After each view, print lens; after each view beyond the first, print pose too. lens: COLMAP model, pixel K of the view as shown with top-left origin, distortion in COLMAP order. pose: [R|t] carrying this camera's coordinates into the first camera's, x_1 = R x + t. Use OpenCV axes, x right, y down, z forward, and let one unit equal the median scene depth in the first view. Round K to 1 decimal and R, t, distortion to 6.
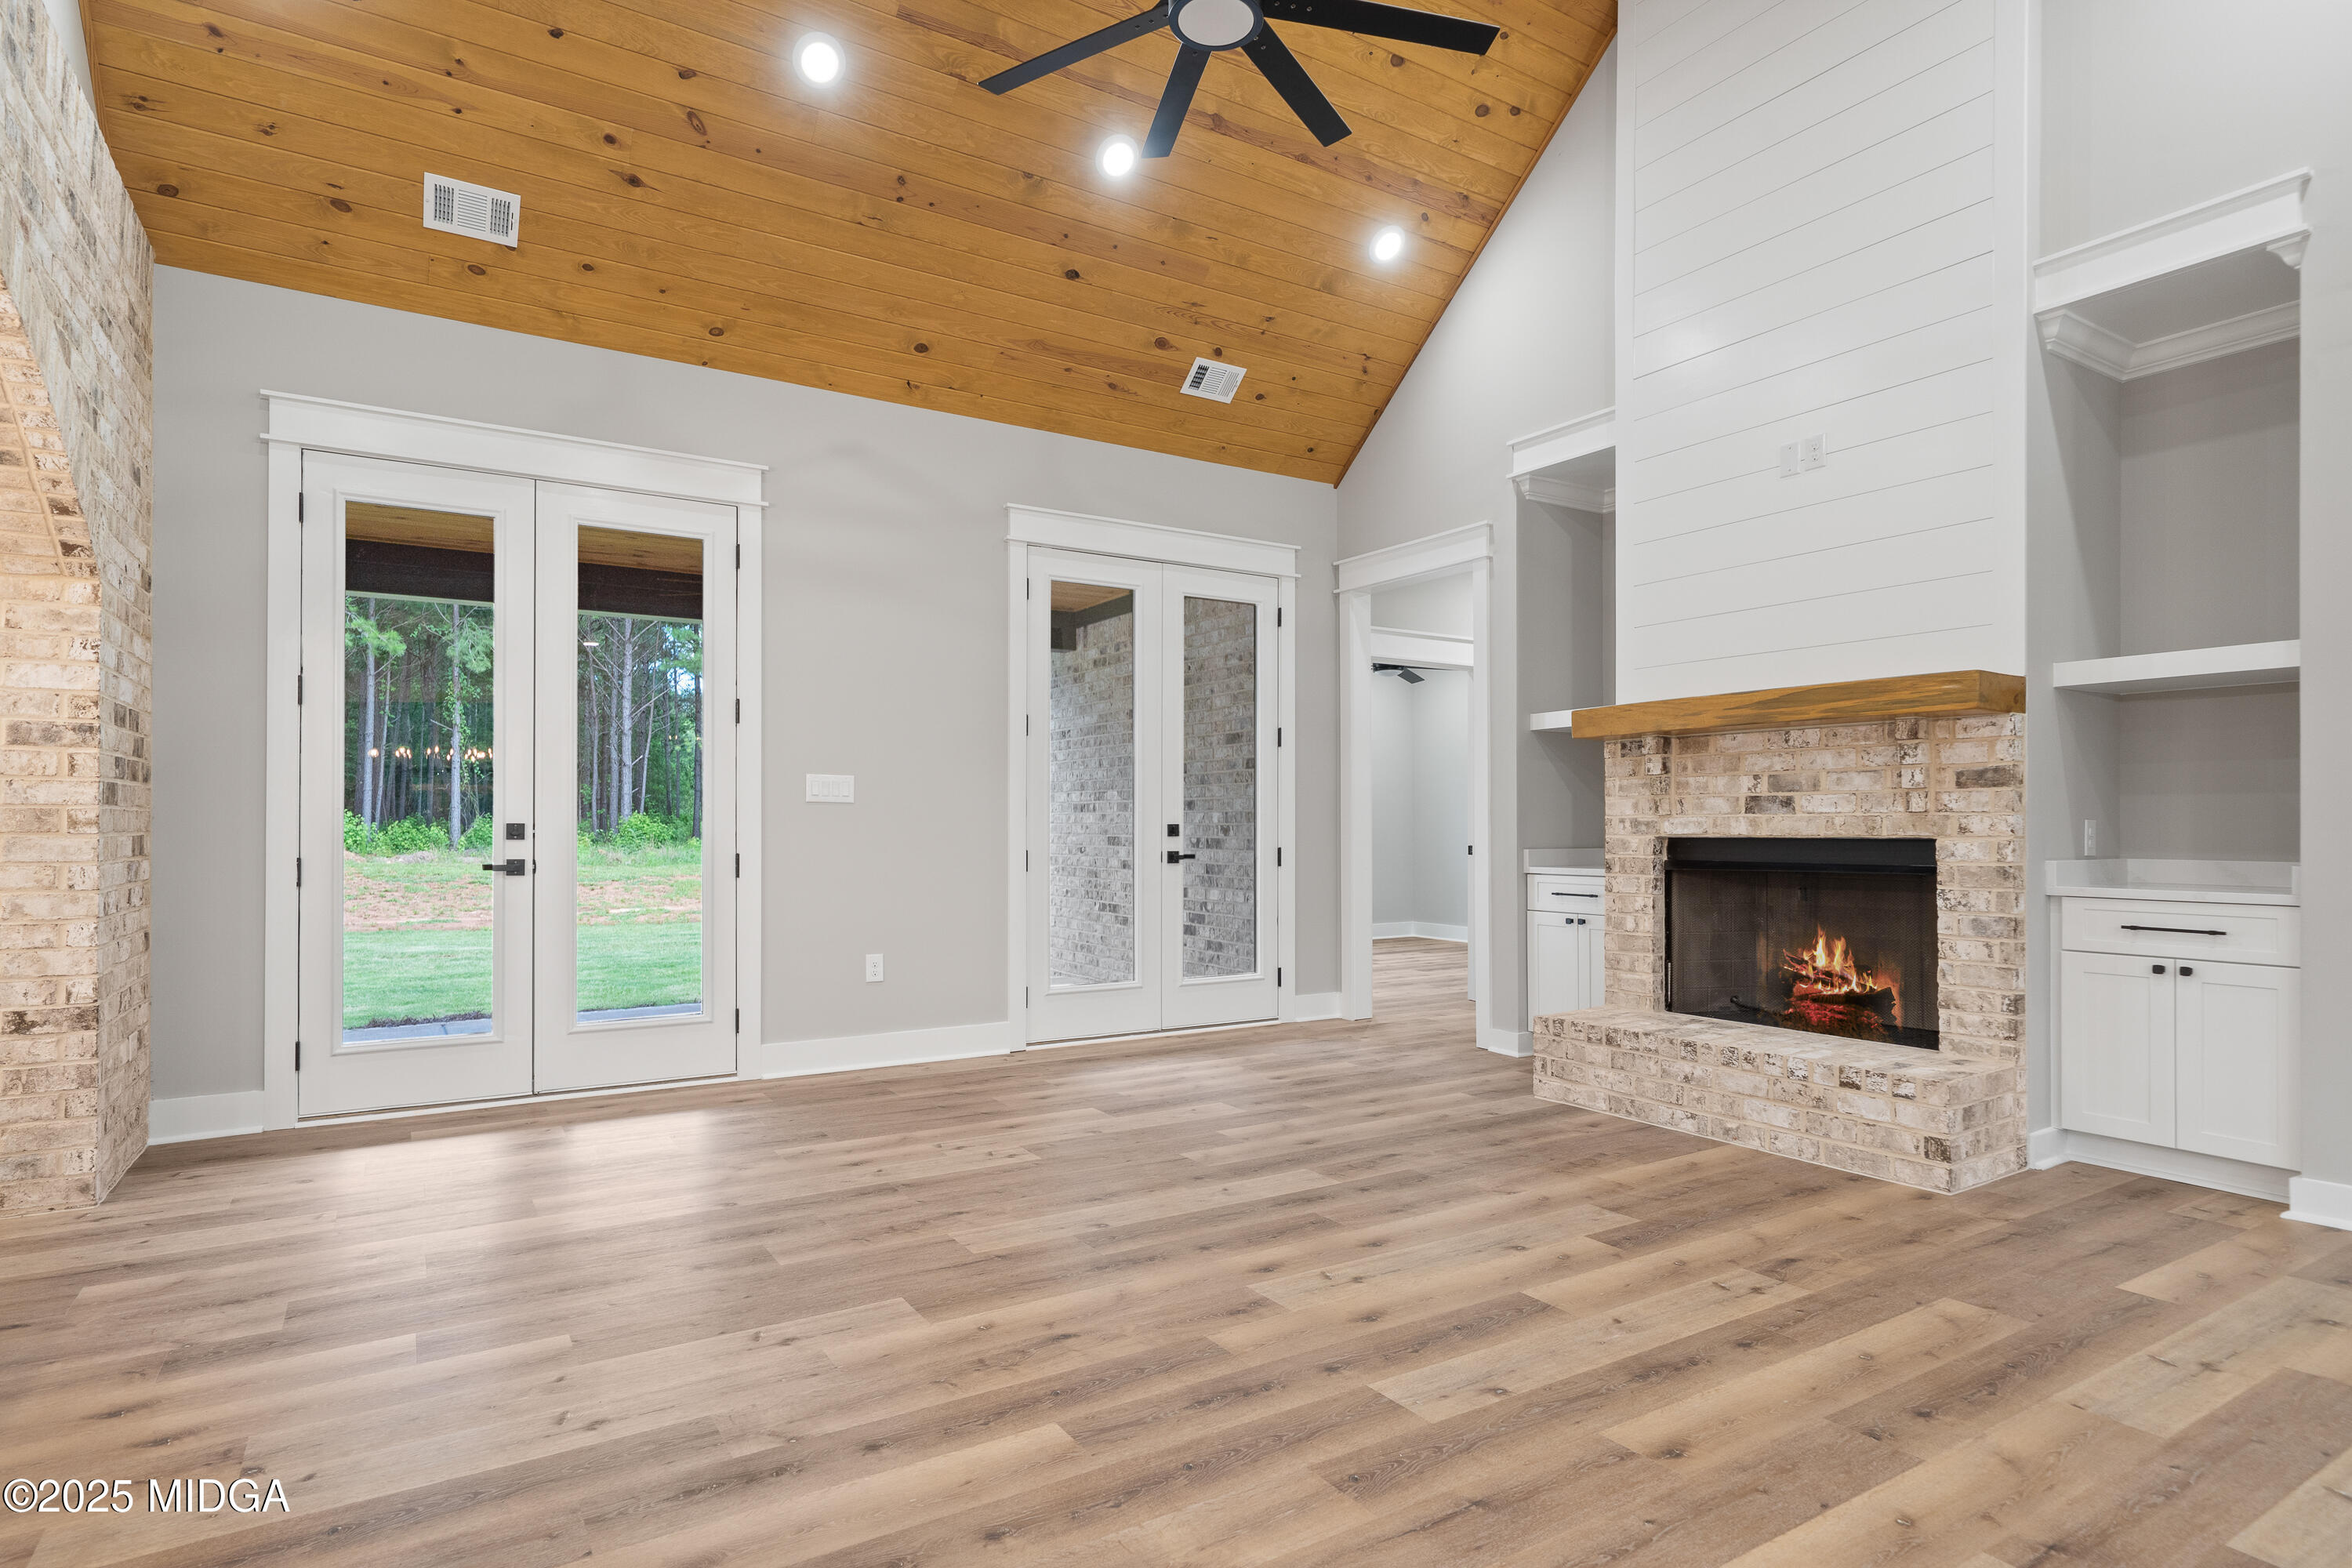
lens RADIAL K [[1231.8, 0, 1166.0], [0, 1231.8, 825.6], [0, 0, 1]] dist [0.004425, -0.000049]
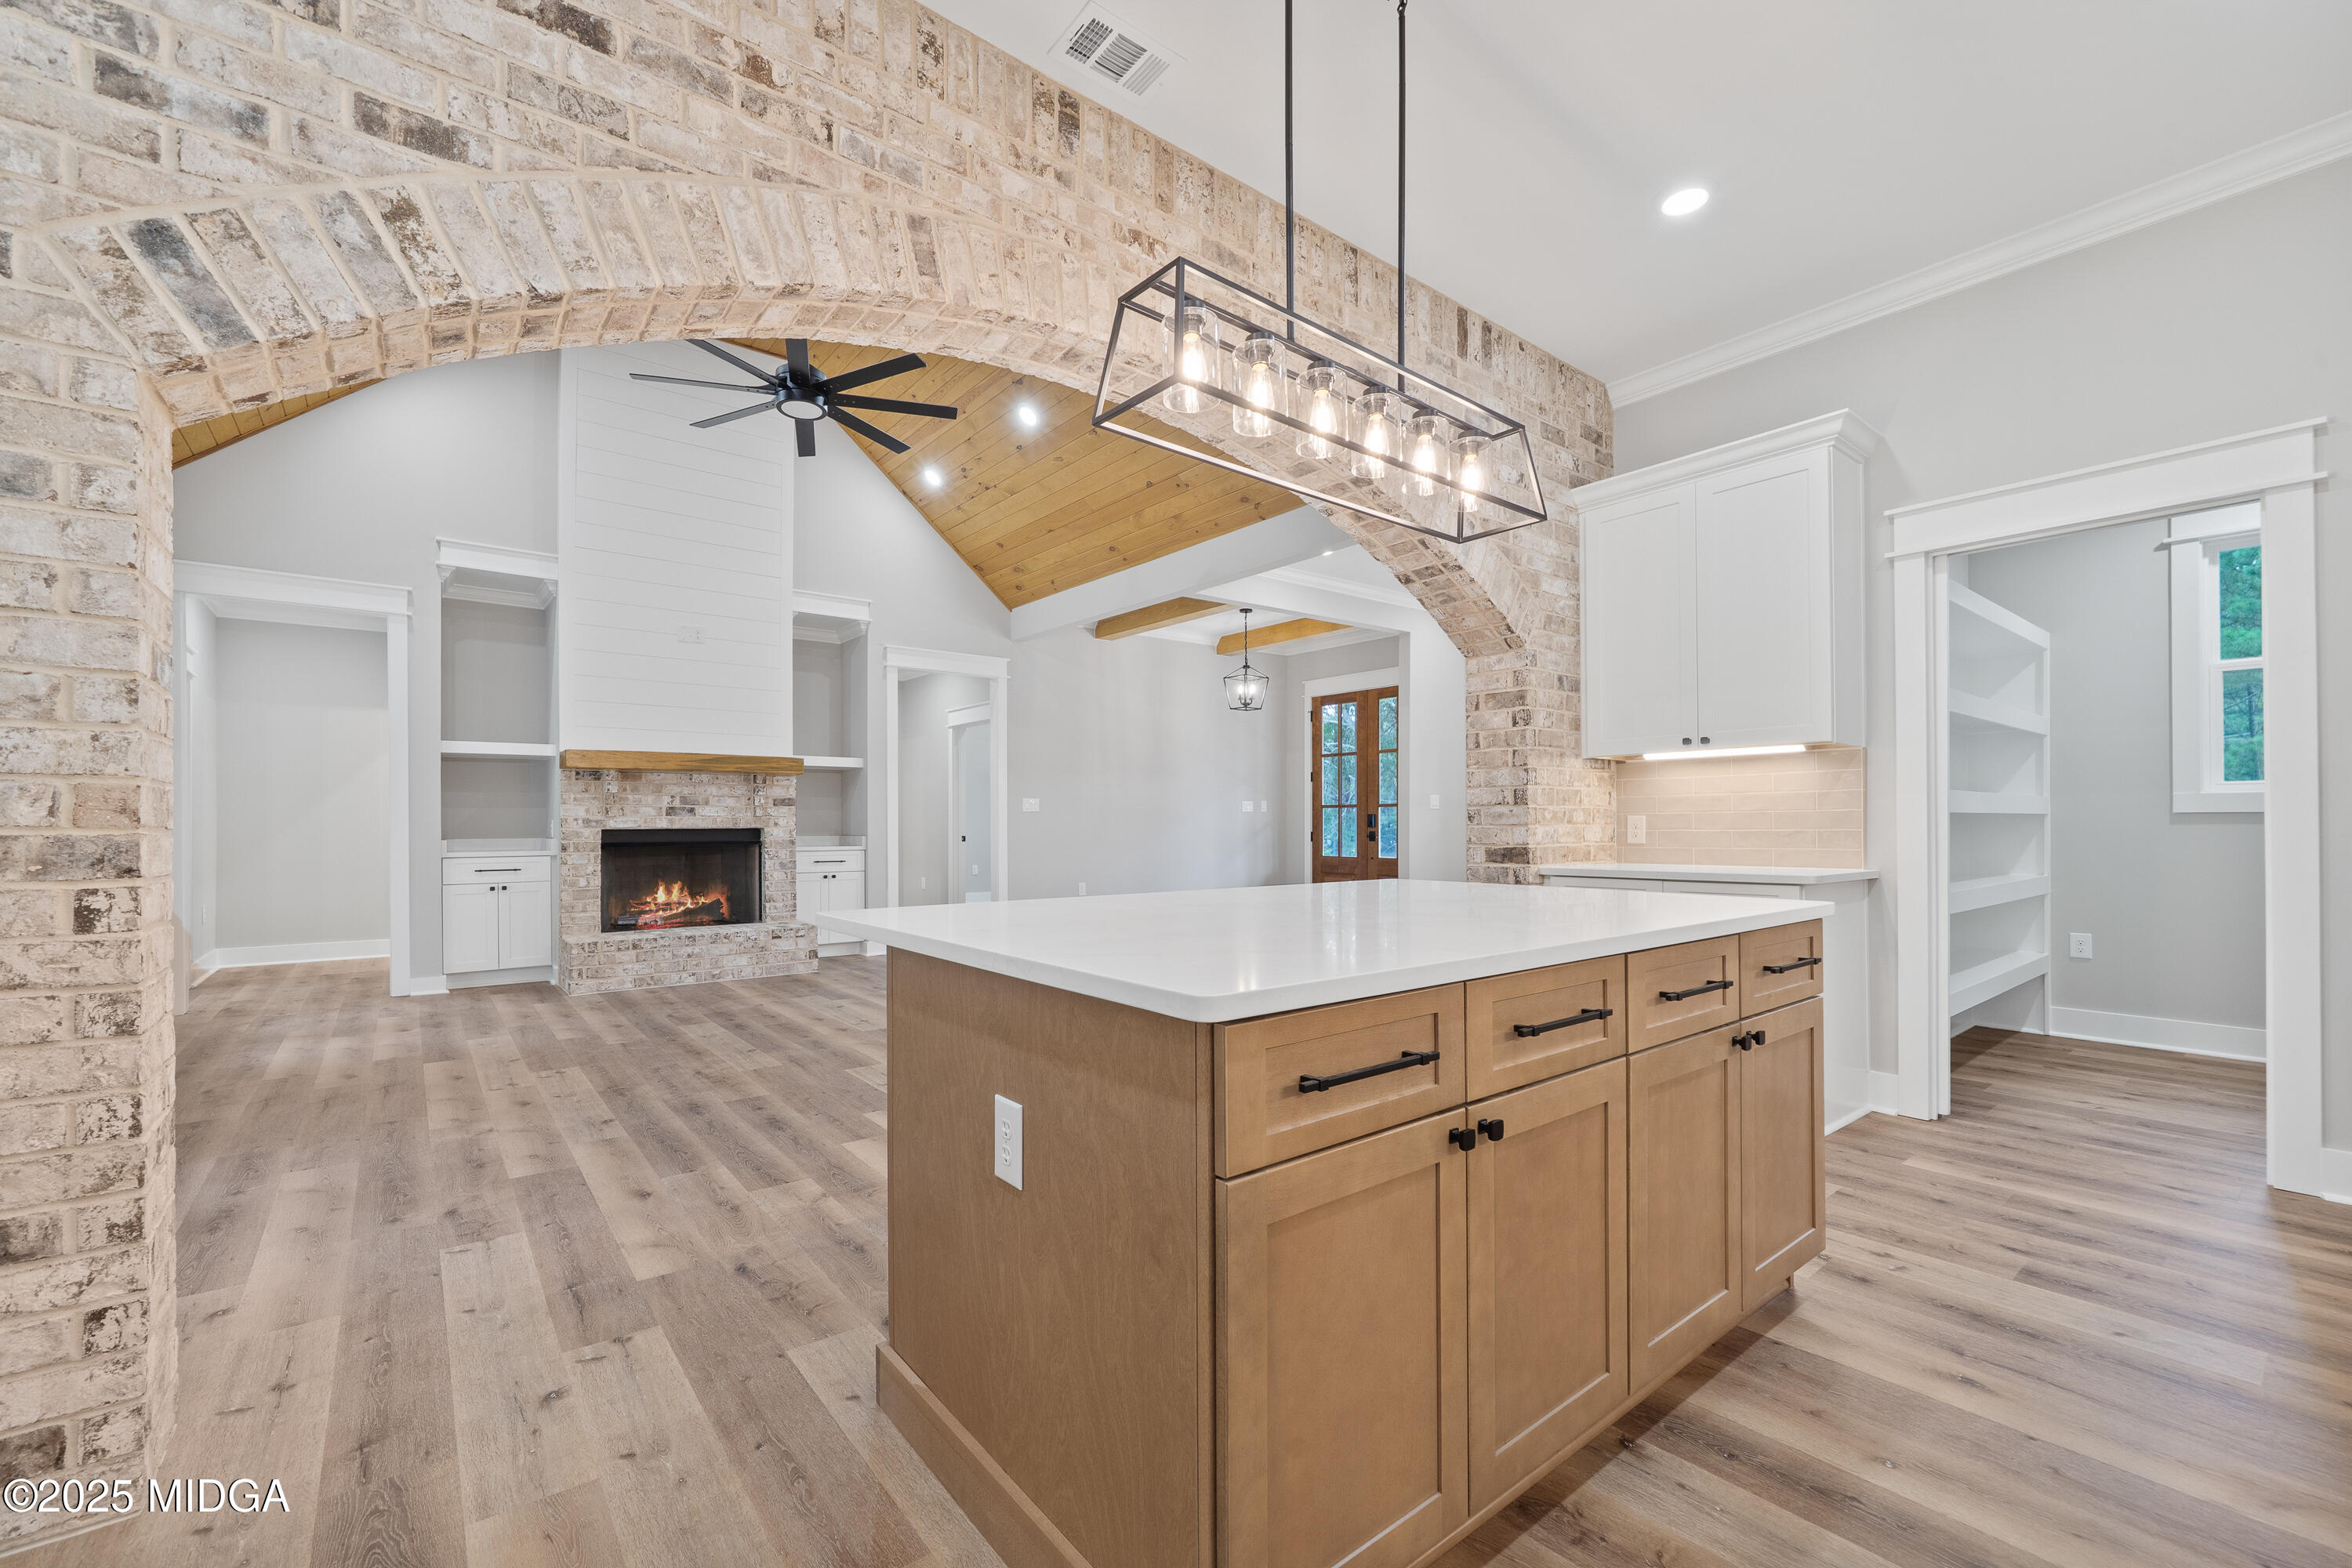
lens RADIAL K [[957.1, 0, 1164.3], [0, 957.1, 817.1], [0, 0, 1]] dist [-0.000563, -0.000031]
pose [[-0.115904, 0.007458, 0.993232, -1.099758], [0.002589, 0.999971, -0.007206, 0.004482], [-0.993257, 0.001736, -0.115920, 0.433243]]
